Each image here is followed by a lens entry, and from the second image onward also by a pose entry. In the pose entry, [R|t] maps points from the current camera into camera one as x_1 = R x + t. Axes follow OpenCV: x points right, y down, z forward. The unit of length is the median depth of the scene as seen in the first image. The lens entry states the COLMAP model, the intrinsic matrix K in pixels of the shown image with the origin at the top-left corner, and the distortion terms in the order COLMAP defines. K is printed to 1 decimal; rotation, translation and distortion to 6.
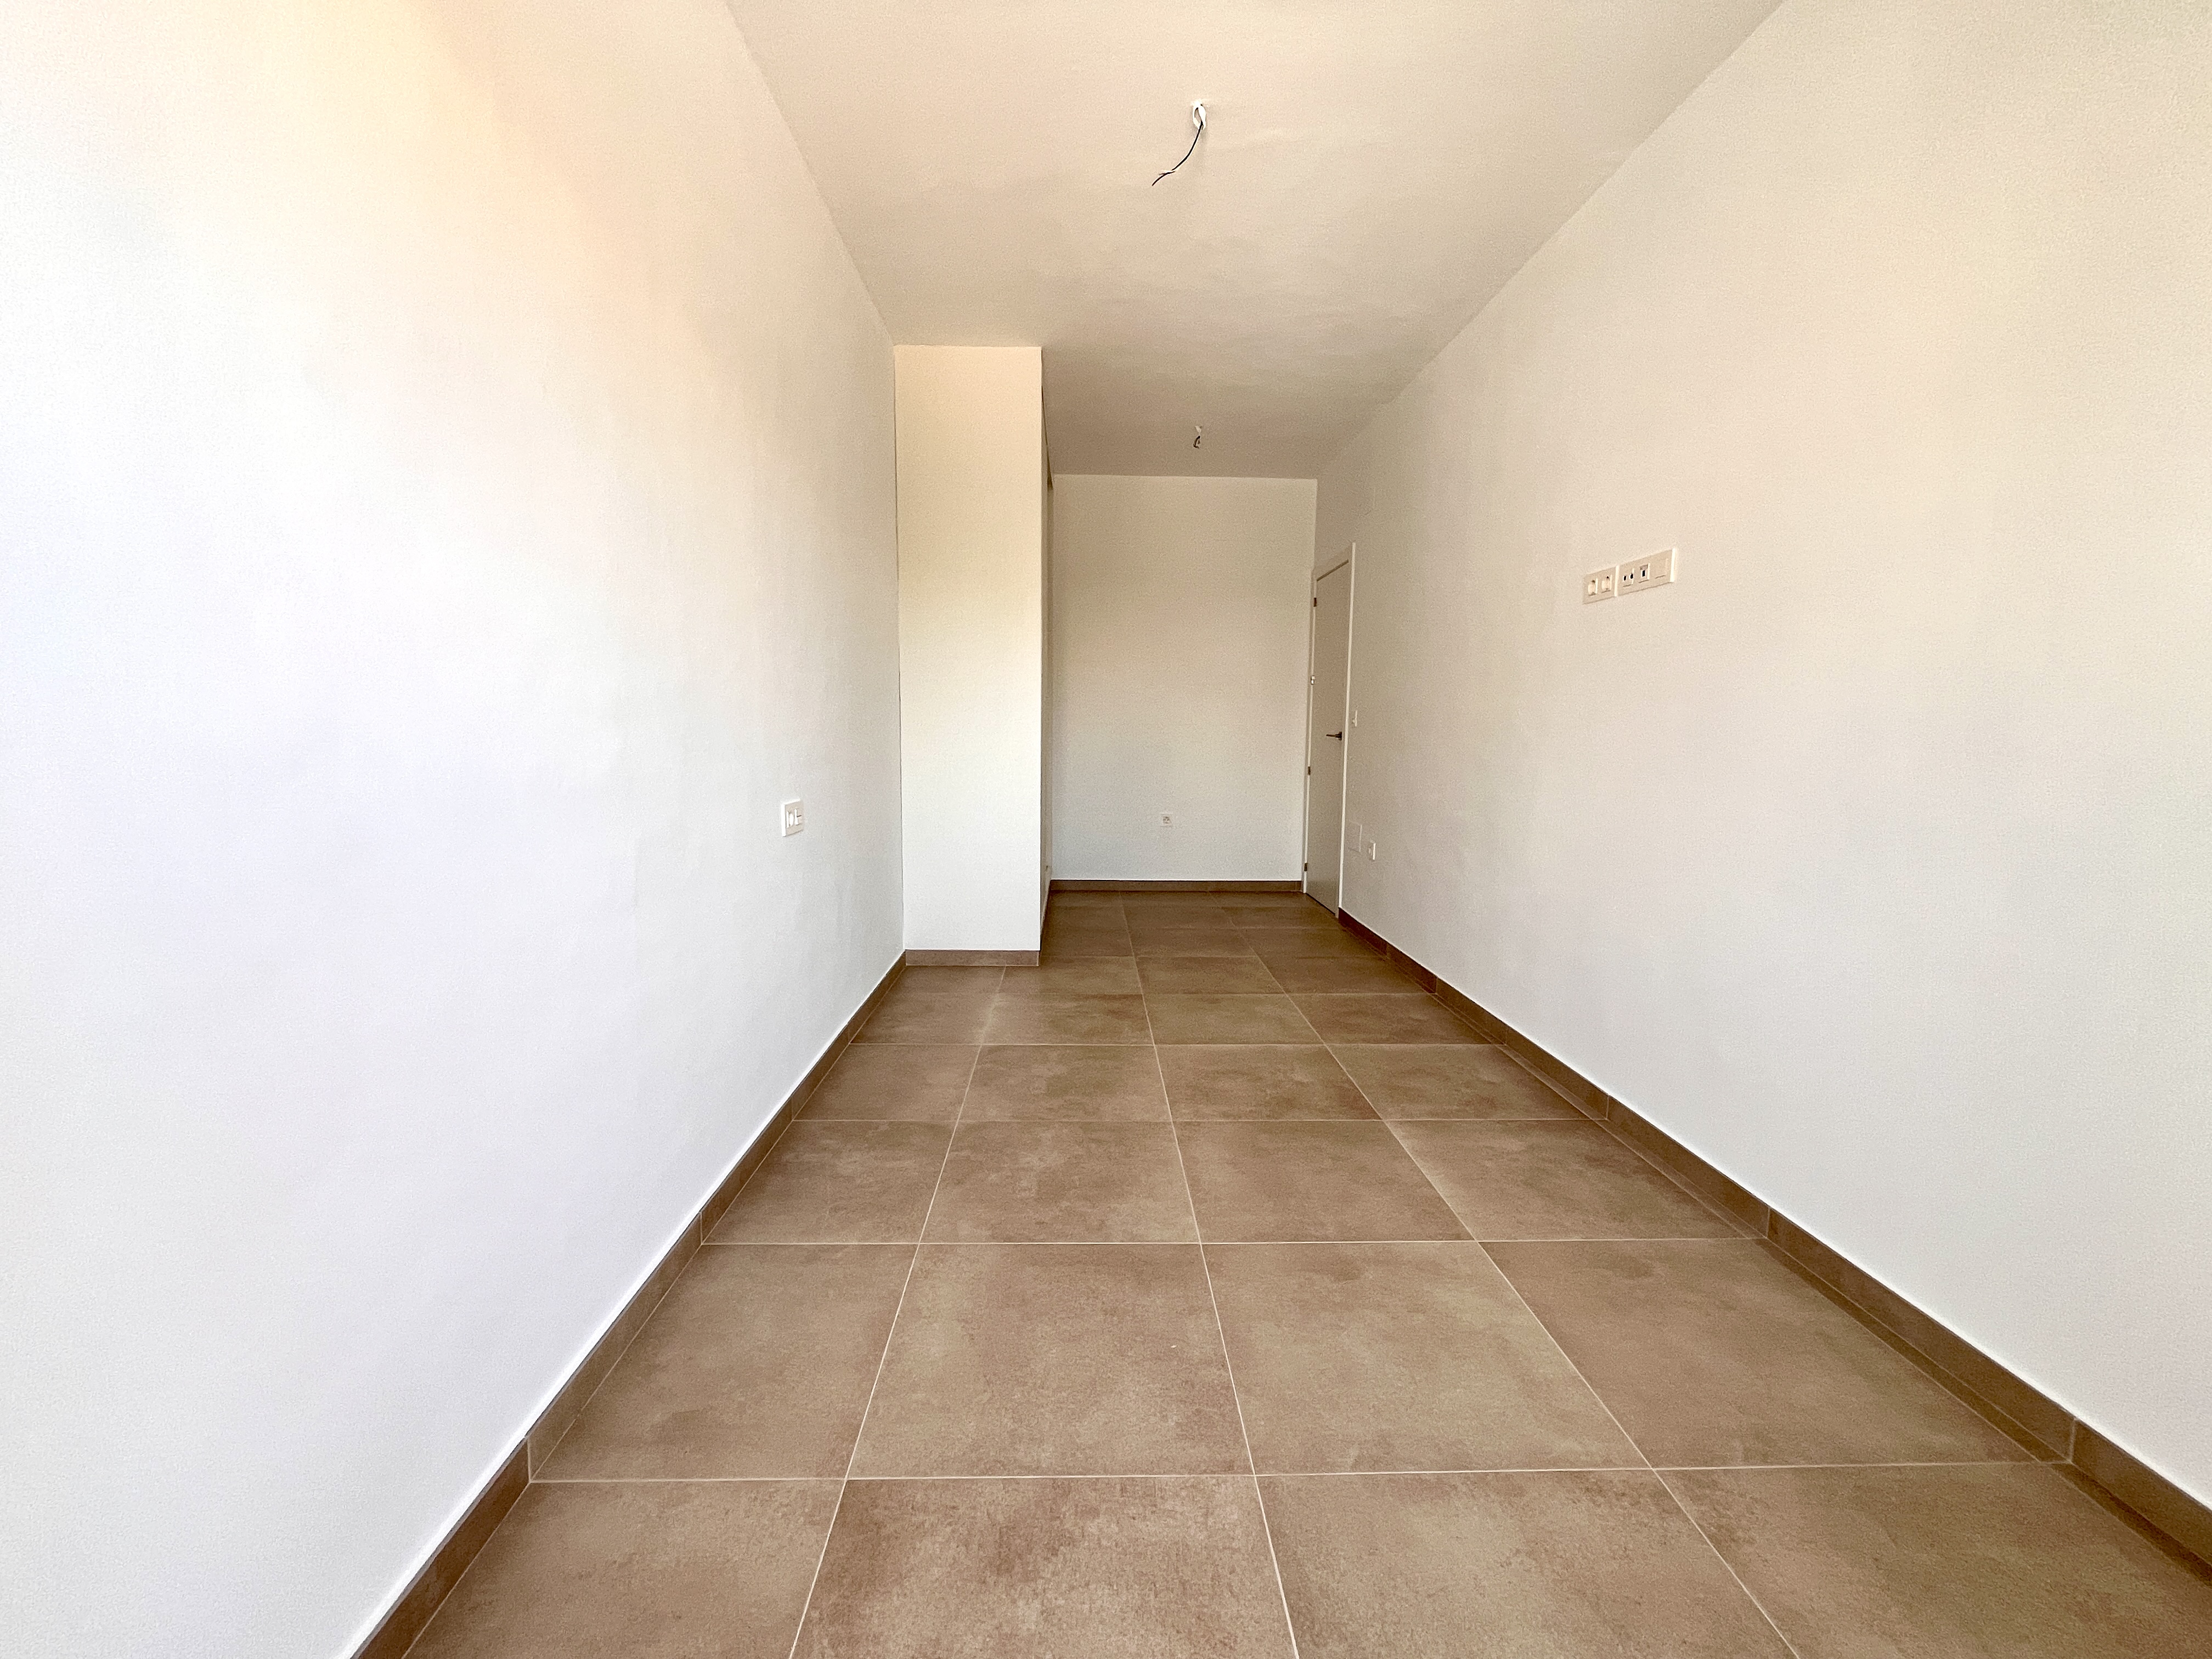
lens RADIAL K [[891.8, 0, 1103.3], [0, 891.8, 824.6], [0, 0, 1]] dist [-0.002274, -0.000213]
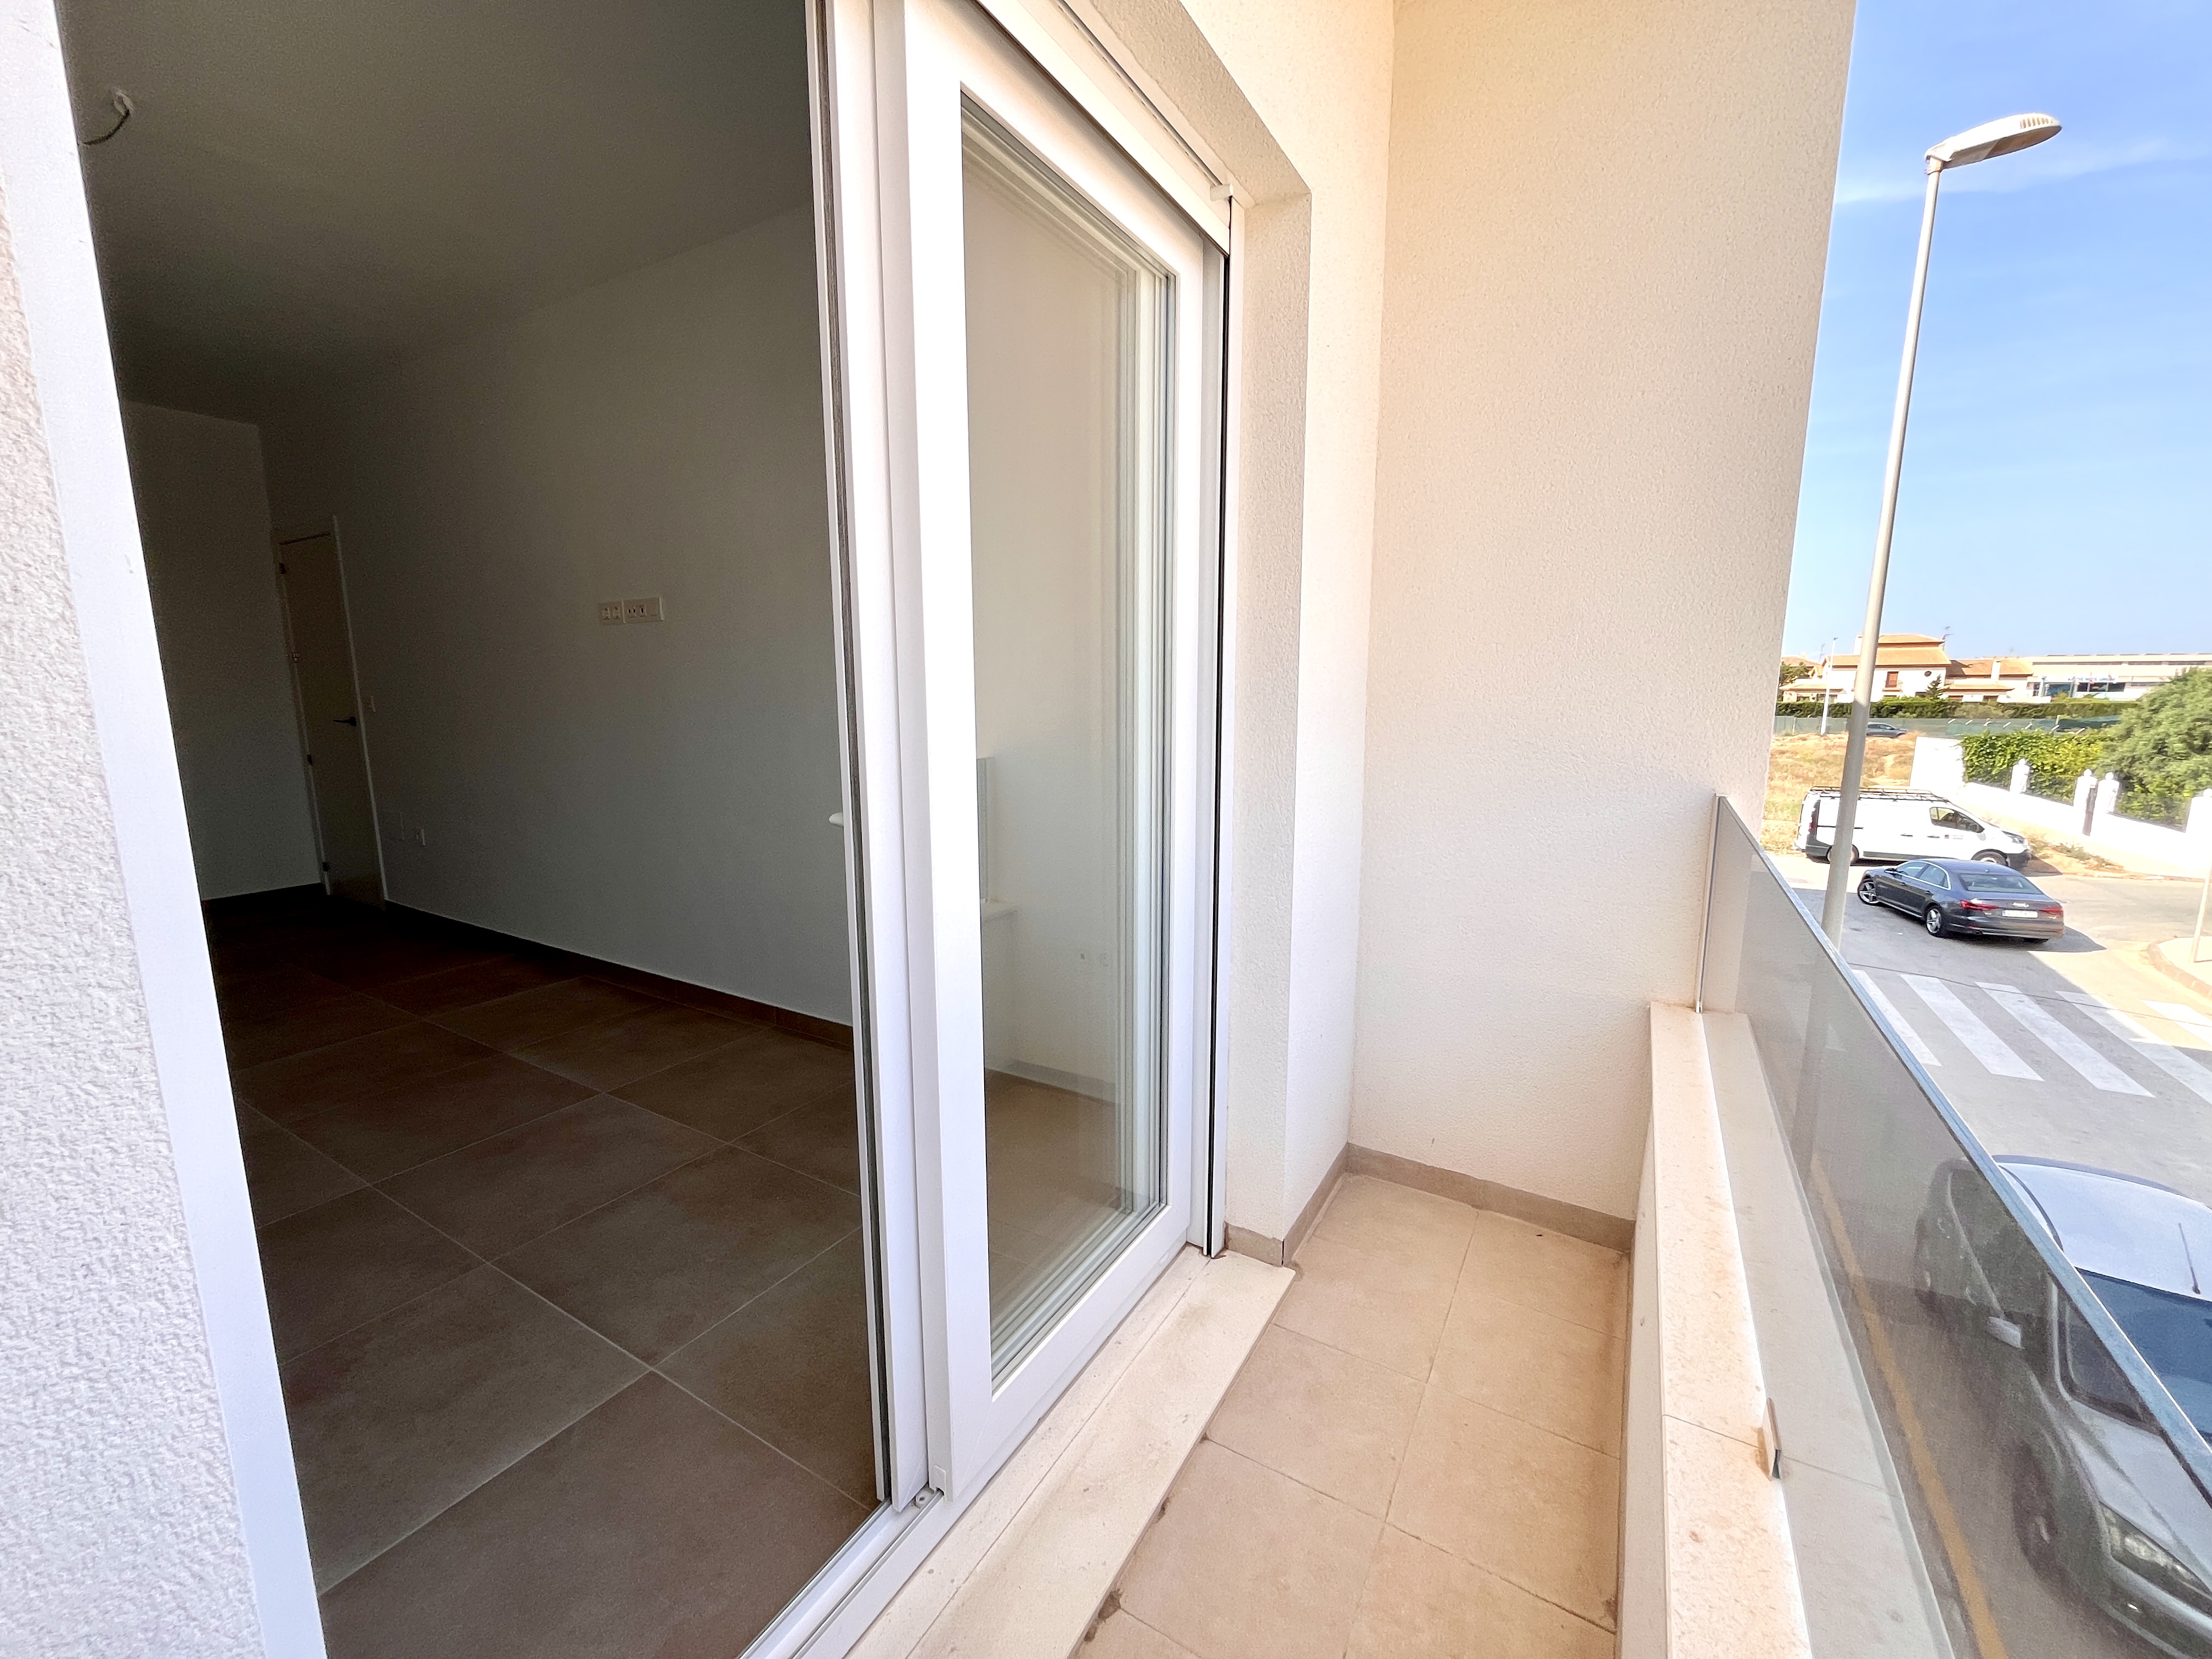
lens RADIAL K [[892.9, 0, 1111.0], [0, 892.9, 826.4], [0, 0, 1]] dist [-0.008560, -0.000583]
pose [[0.533318, -0.145030, 0.833389, -0.207982], [0.100795, 0.989069, 0.107620, -0.019741], [-0.839888, 0.026606, 0.542107, -0.355351]]
